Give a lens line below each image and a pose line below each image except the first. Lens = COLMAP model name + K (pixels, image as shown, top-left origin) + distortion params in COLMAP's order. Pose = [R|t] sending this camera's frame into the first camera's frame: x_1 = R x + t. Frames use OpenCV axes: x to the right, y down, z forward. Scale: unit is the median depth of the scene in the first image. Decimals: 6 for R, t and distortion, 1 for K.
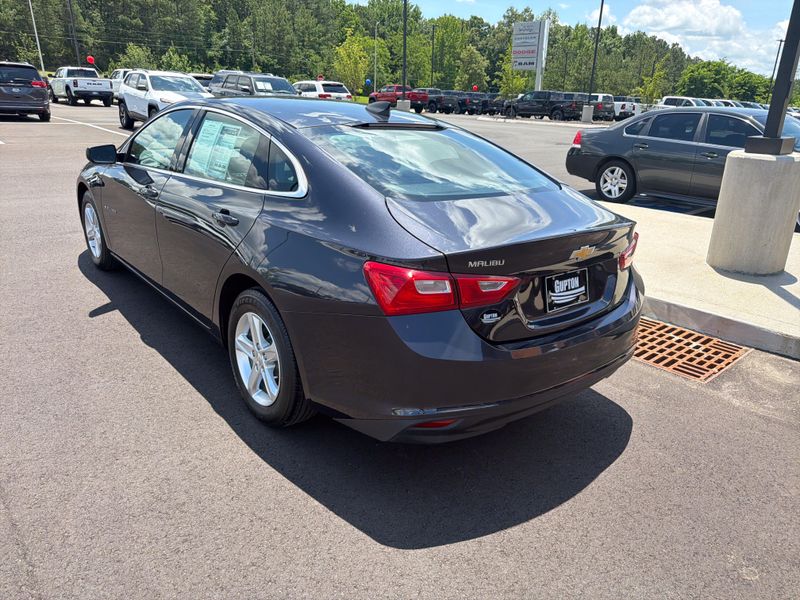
lens RADIAL K [[571.7, 0, 403.8], [0, 571.7, 299.6], [0, 0, 1]] dist [0.015962, -0.019633]
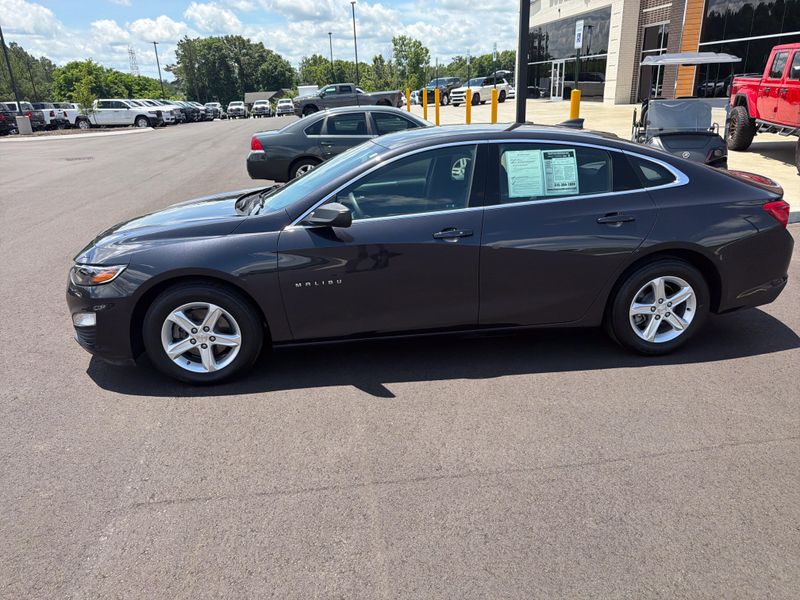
lens RADIAL K [[571.7, 0, 401.2], [0, 571.7, 302.2], [0, 0, 1]] dist [0.015962, -0.019633]
pose [[0.553631, -0.335400, 0.762233, -0.252463], [0.331218, 0.928481, 0.167980, -0.053969], [-0.764060, 0.159466, 0.625127, 0.094480]]
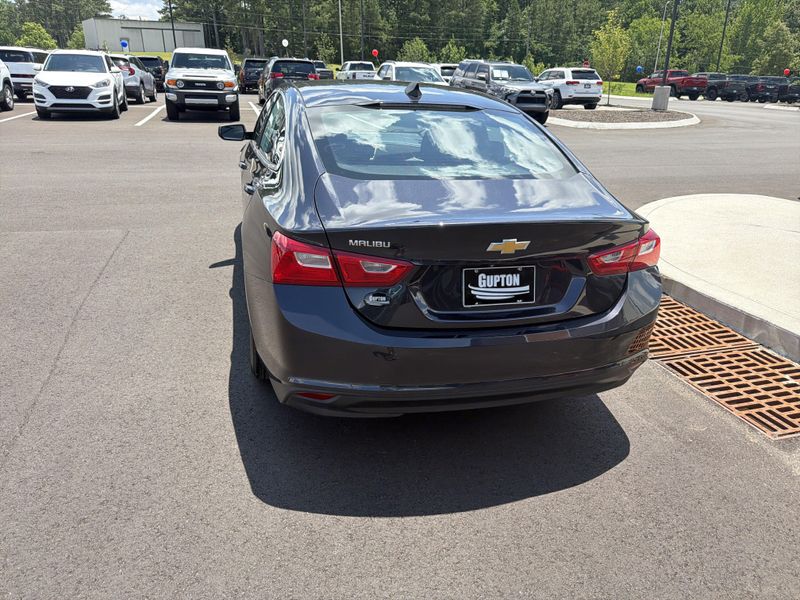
lens RADIAL K [[571.7, 0, 405.0], [0, 571.7, 300.7], [0, 0, 1]] dist [0.015962, -0.019633]
pose [[0.903064, 0.138242, -0.406650, 0.071301], [-0.130627, 0.990337, 0.046578, -0.002324], [0.409159, 0.011057, 0.912396, 0.015411]]
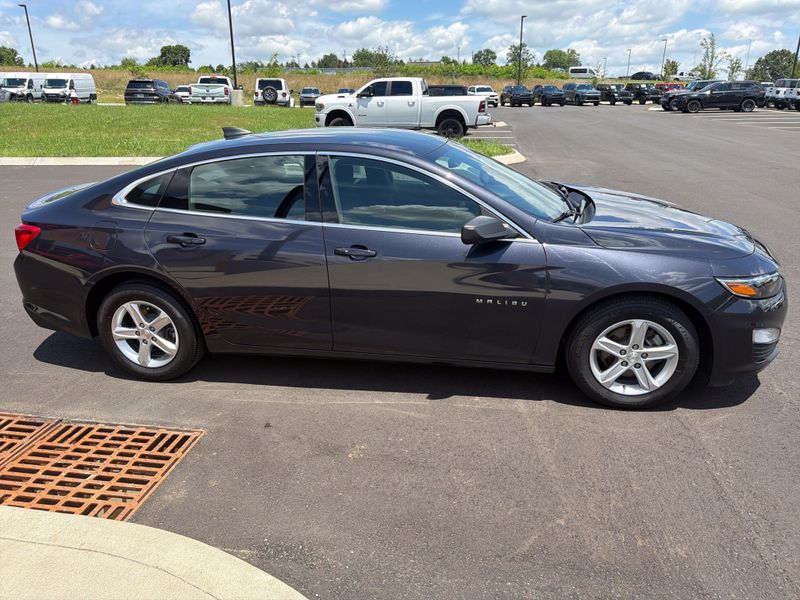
lens RADIAL K [[571.7, 0, 402.9], [0, 571.7, 303.8], [0, 0, 1]] dist [0.015962, -0.019633]
pose [[-0.766573, 0.184598, -0.615052, 0.092925], [-0.238023, 0.807885, 0.539135, -0.141592], [0.596415, 0.559683, -0.575364, 0.383789]]
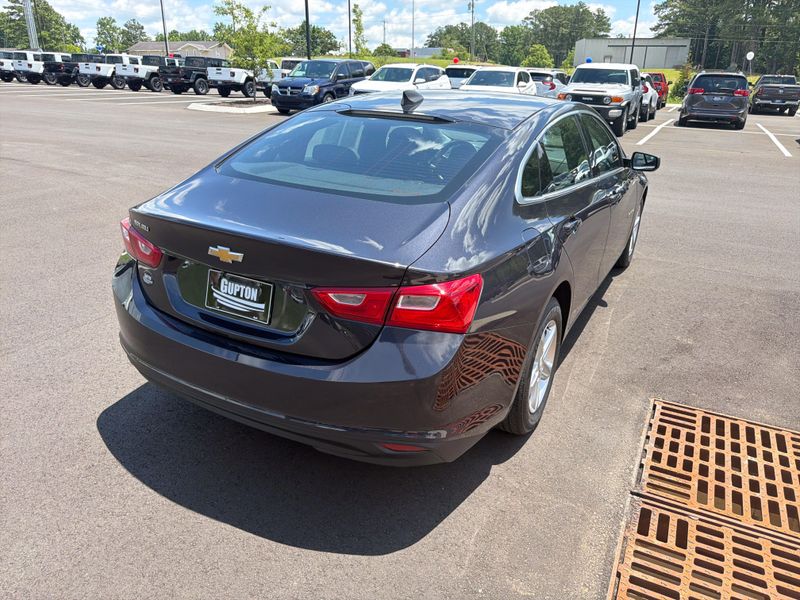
lens RADIAL K [[571.7, 0, 405.2], [0, 571.7, 302.3], [0, 0, 1]] dist [0.015962, -0.019633]
pose [[0.364296, 0.308643, -0.878651, 0.156342], [-0.322336, 0.926956, 0.191968, -0.035096], [0.873721, 0.213288, 0.437173, 0.115201]]
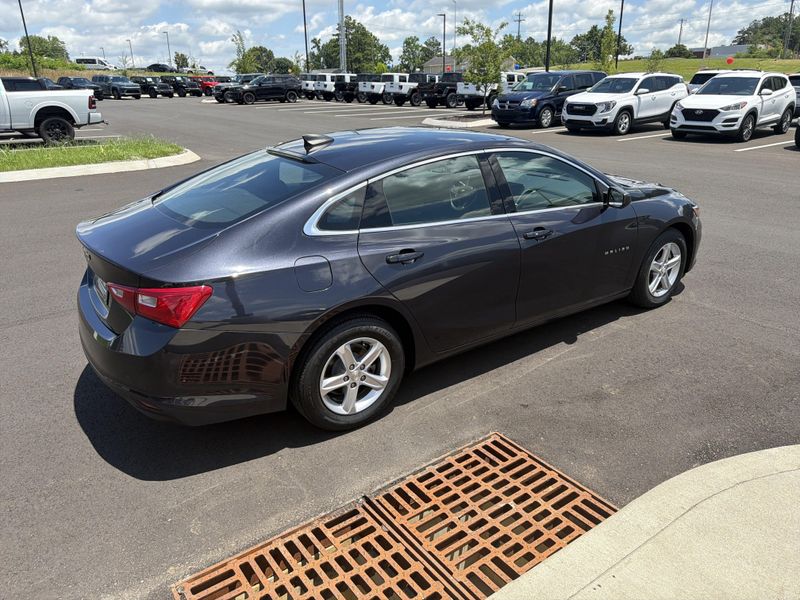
lens RADIAL K [[571.7, 0, 405.9], [0, 571.7, 305.4], [0, 0, 1]] dist [0.015962, -0.019633]
pose [[-0.086943, 0.321591, -0.942879, 0.197532], [-0.327744, 0.884543, 0.331916, -0.084362], [0.940758, 0.337880, 0.028495, 0.220541]]
